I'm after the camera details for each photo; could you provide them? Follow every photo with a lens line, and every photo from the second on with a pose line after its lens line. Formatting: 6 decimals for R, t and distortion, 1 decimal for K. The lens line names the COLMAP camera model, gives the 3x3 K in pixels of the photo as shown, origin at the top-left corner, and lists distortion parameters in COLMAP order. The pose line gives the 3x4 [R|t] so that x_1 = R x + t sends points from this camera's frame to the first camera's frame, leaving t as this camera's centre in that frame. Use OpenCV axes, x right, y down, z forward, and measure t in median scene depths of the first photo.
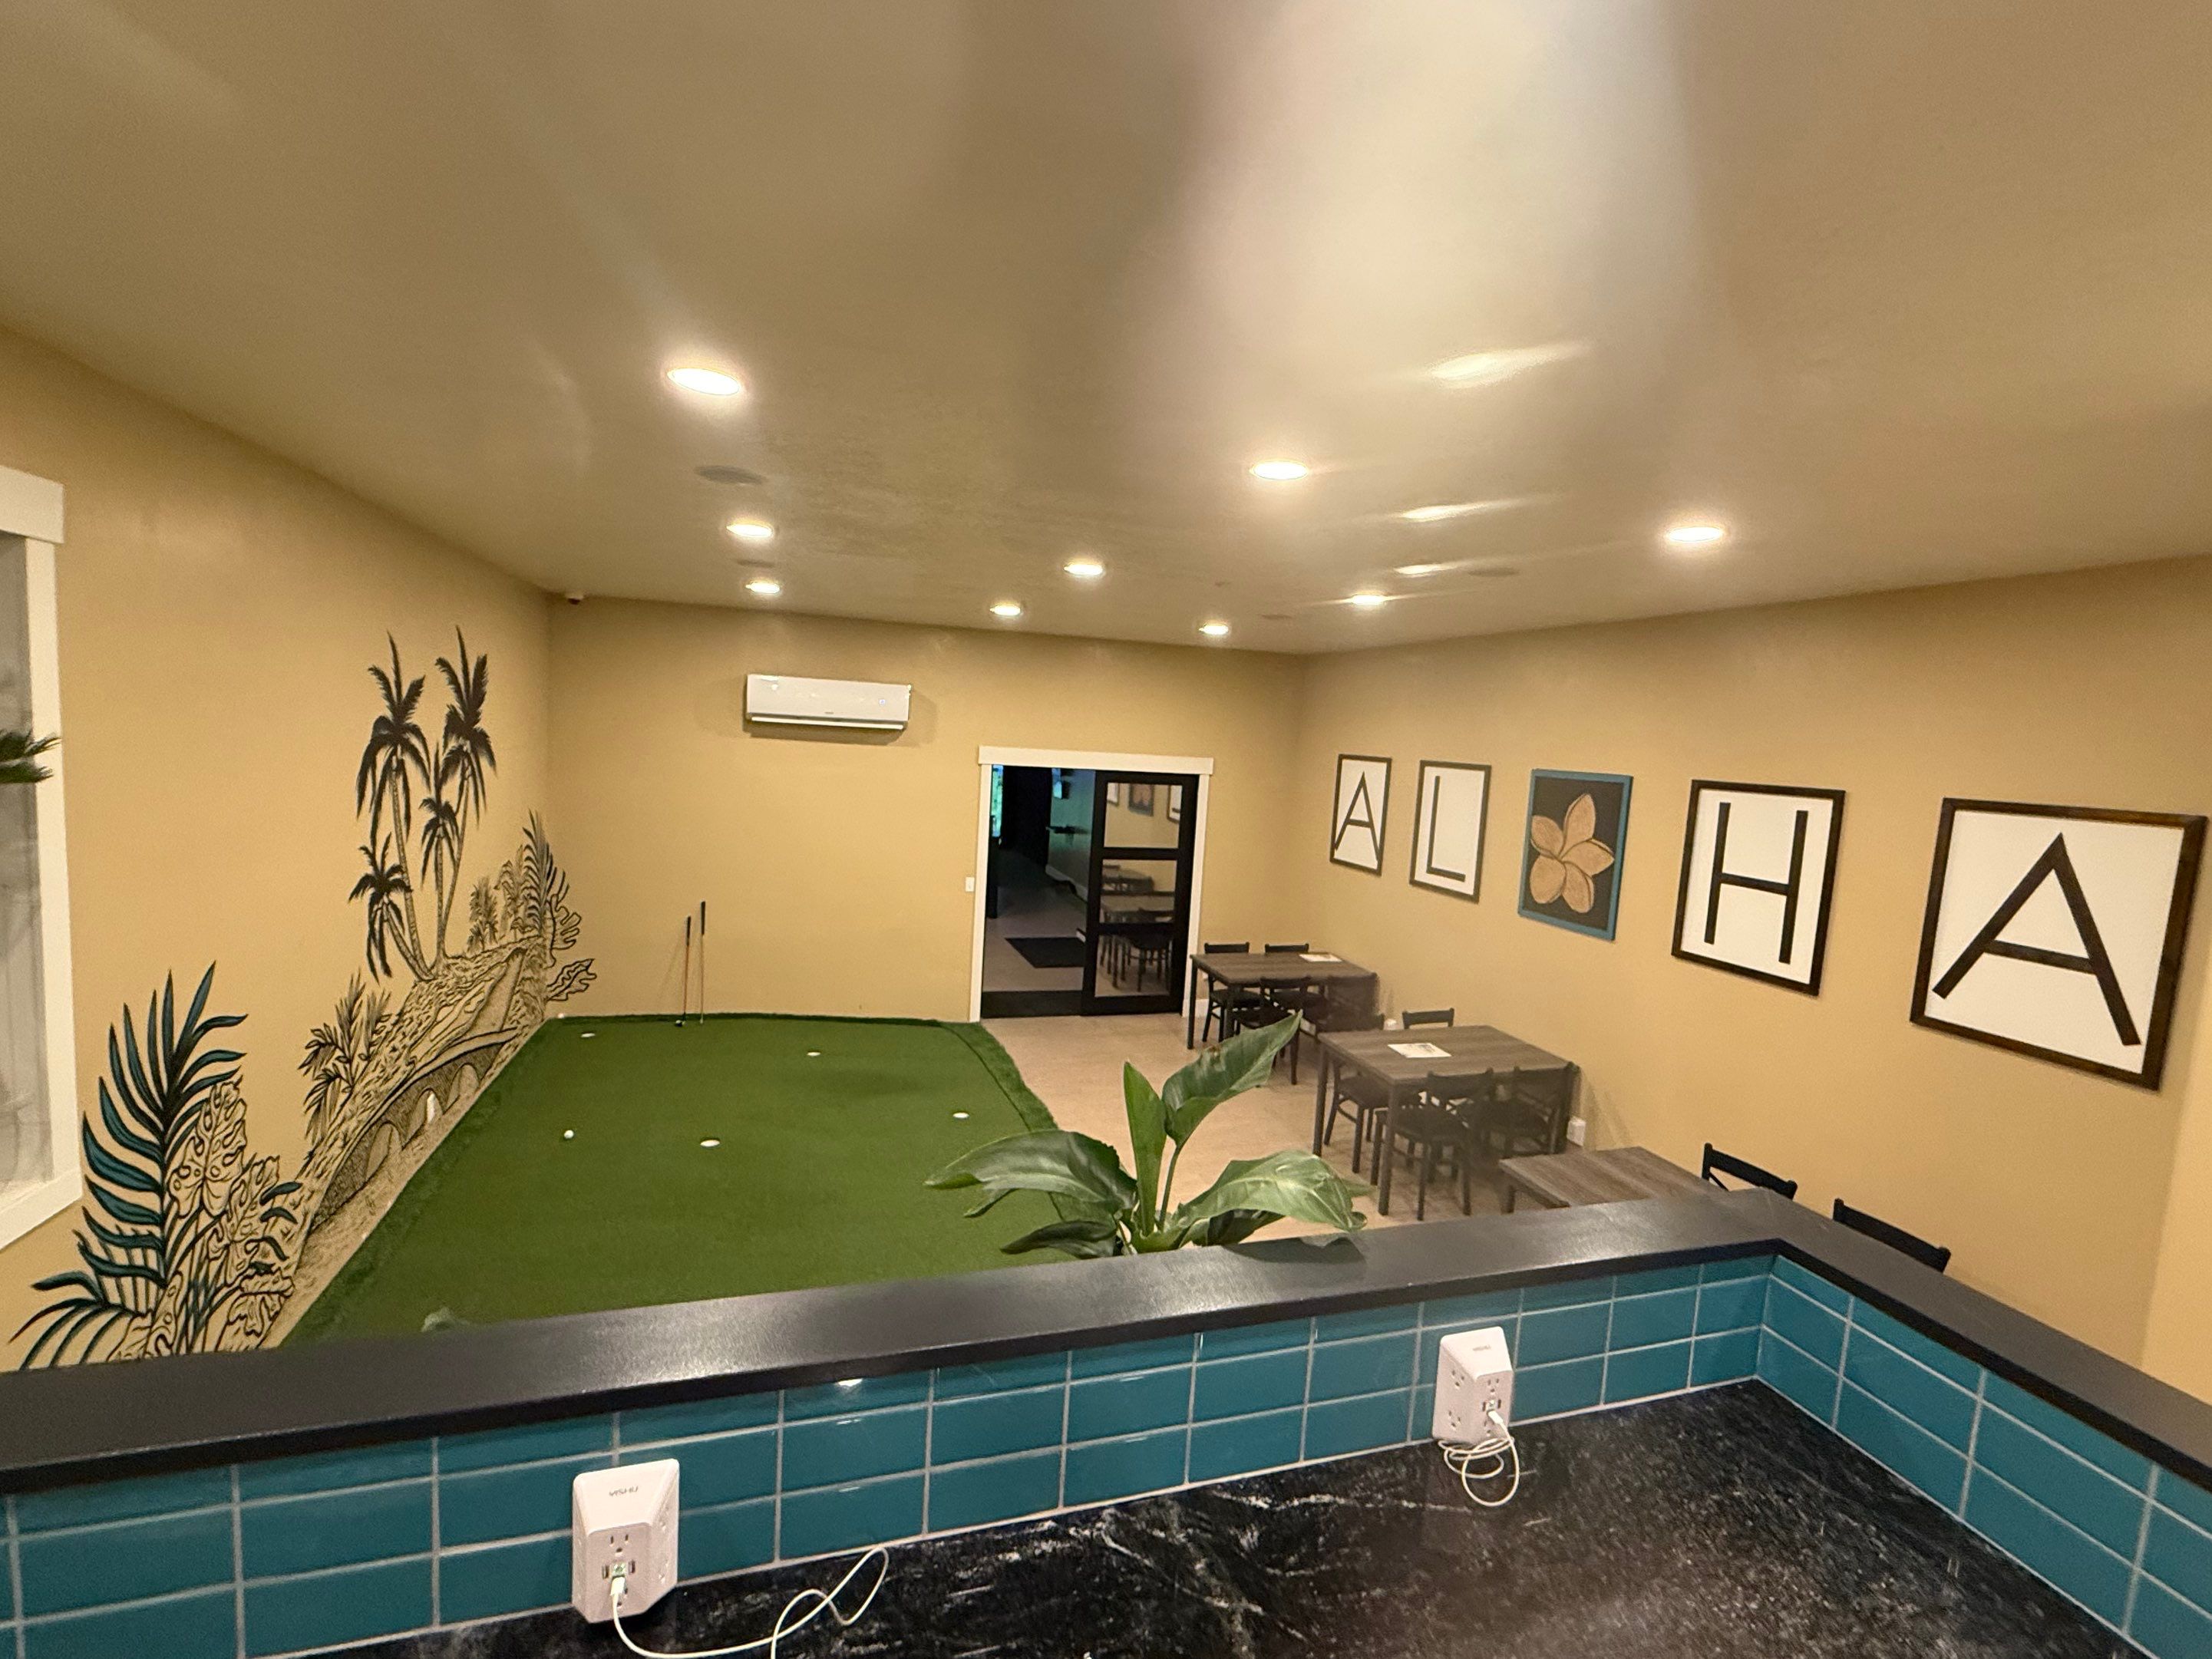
lens RADIAL K [[981.5, 0, 1105.9], [0, 981.5, 820.0], [0, 0, 1]] dist [0.005802, -0.000542]
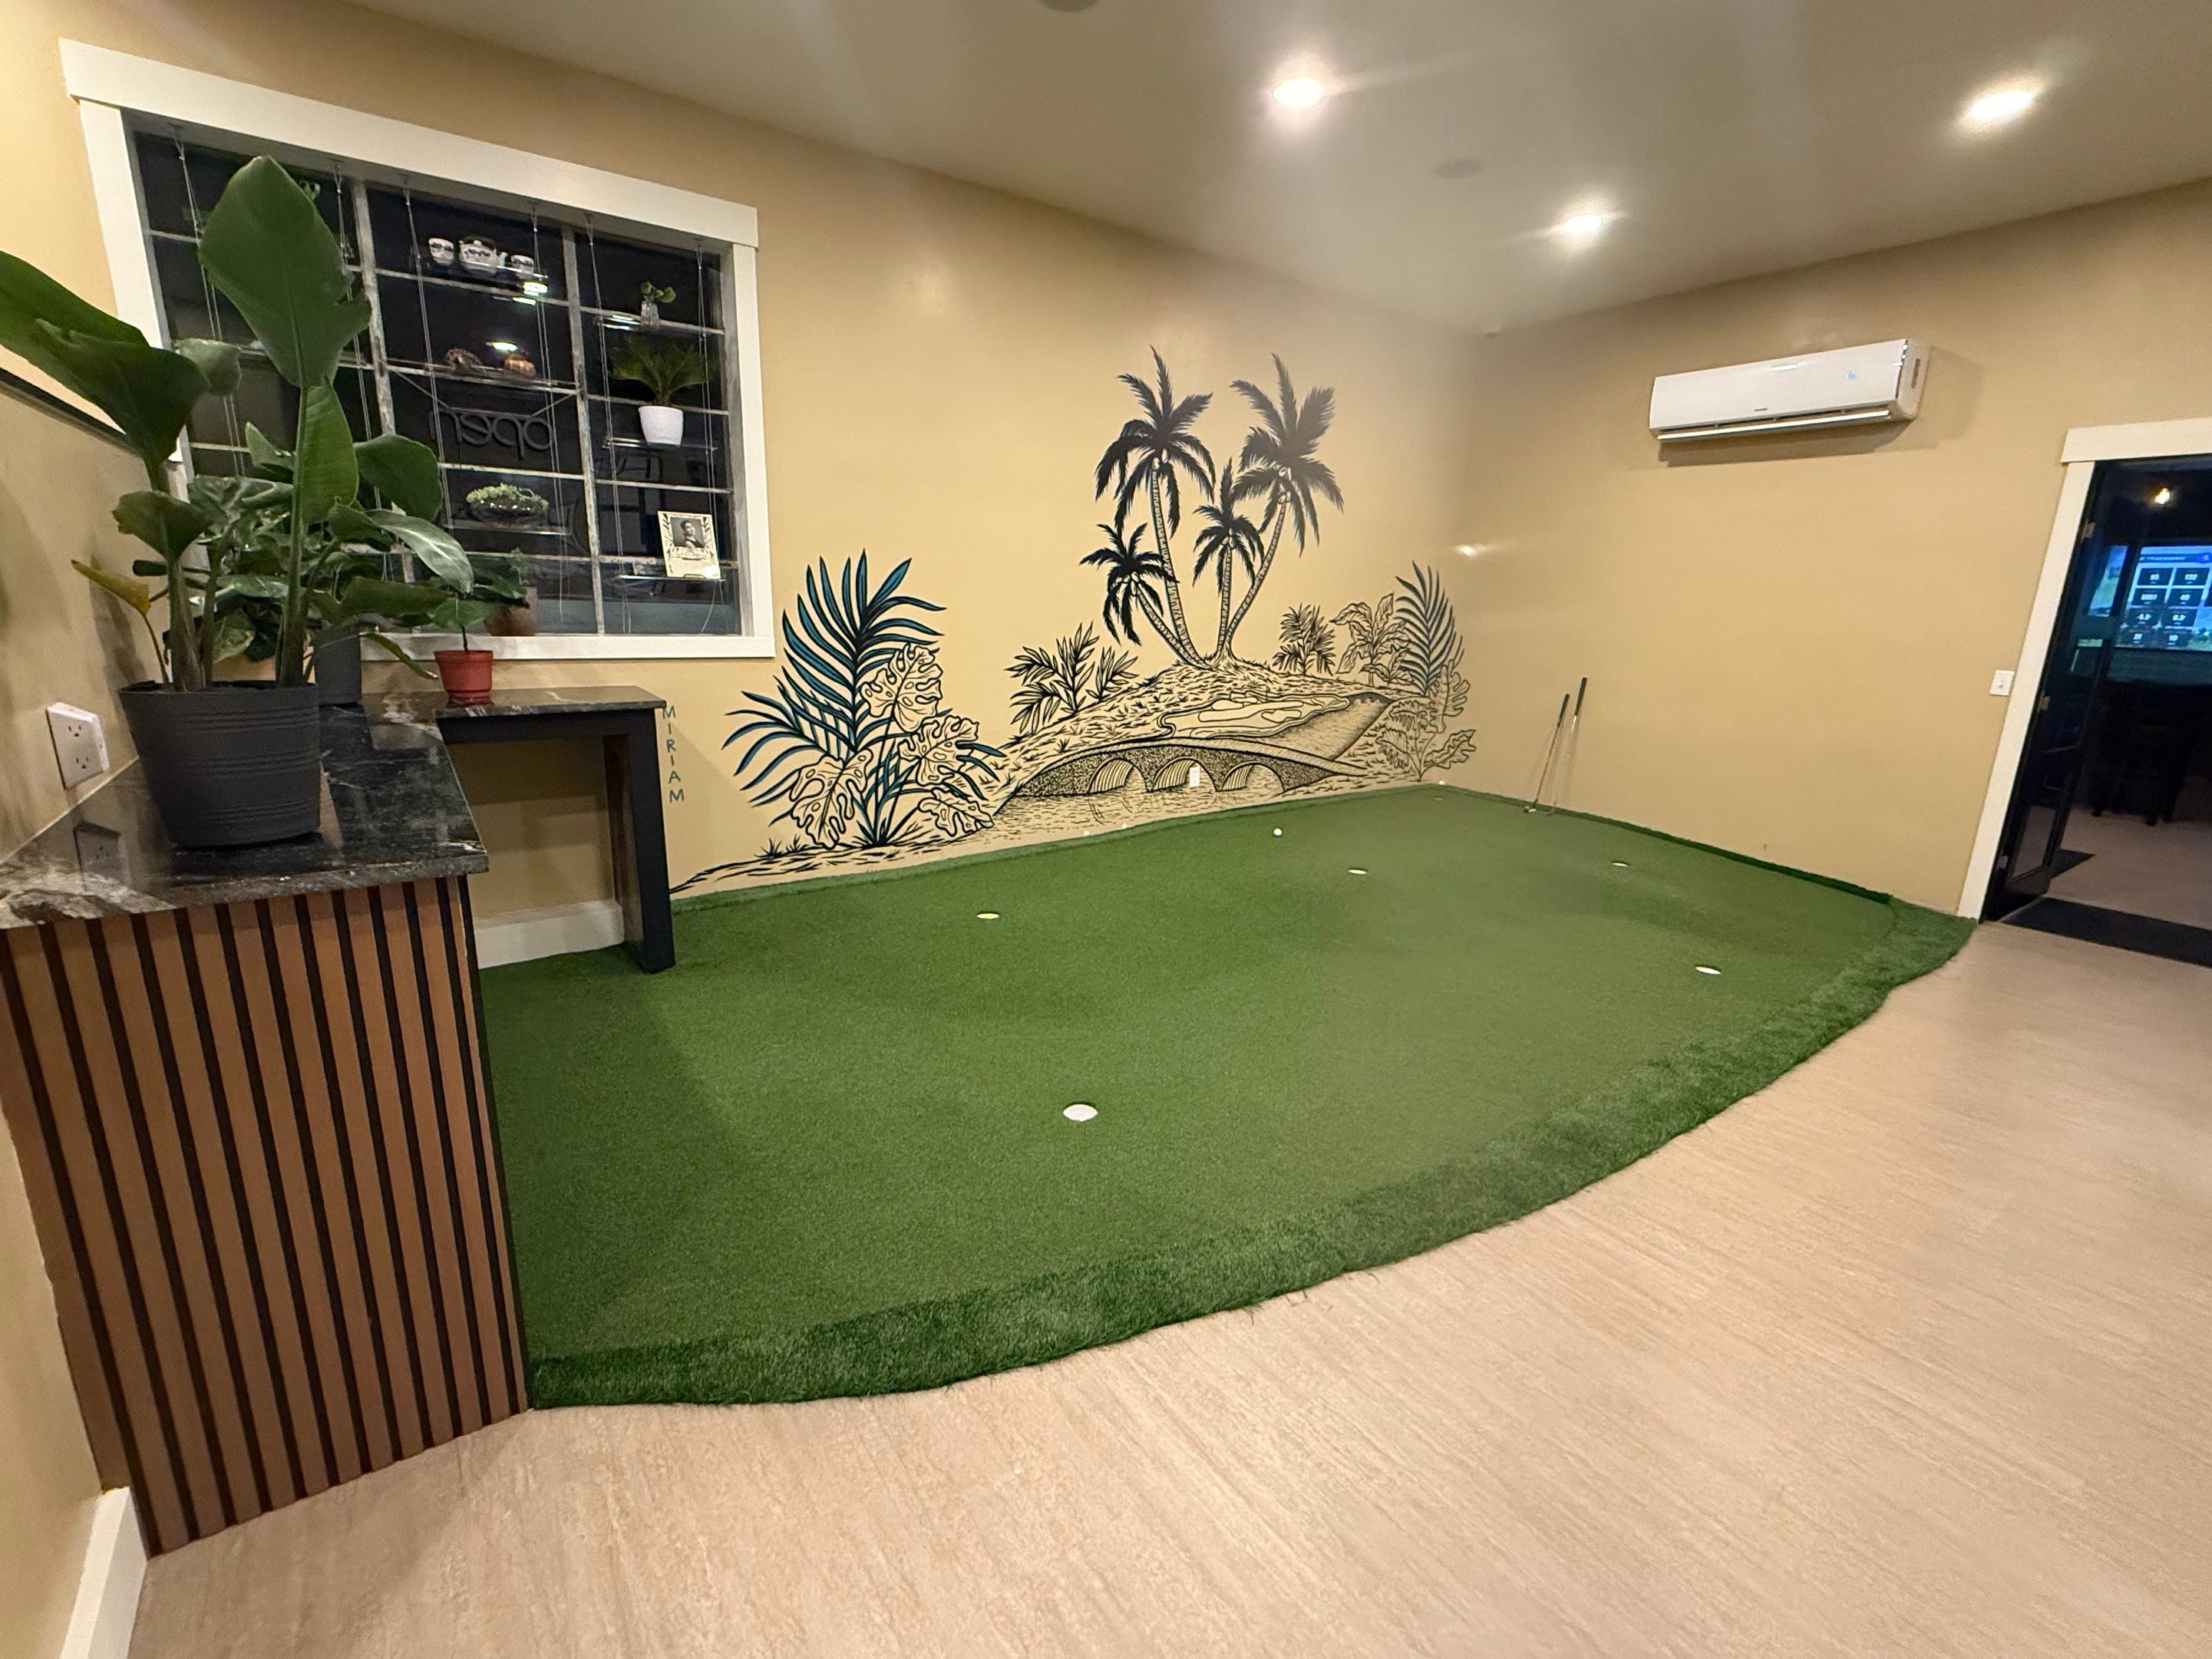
lens RADIAL K [[981.5, 0, 1100.7], [0, 981.5, 822.9], [0, 0, 1]] dist [0.005802, -0.000542]
pose [[0.319861, 0.170056, -0.932078, 0.427963], [-0.095244, 0.984549, 0.146944, 0.193243], [0.942665, 0.041774, 0.331115, 0.525452]]
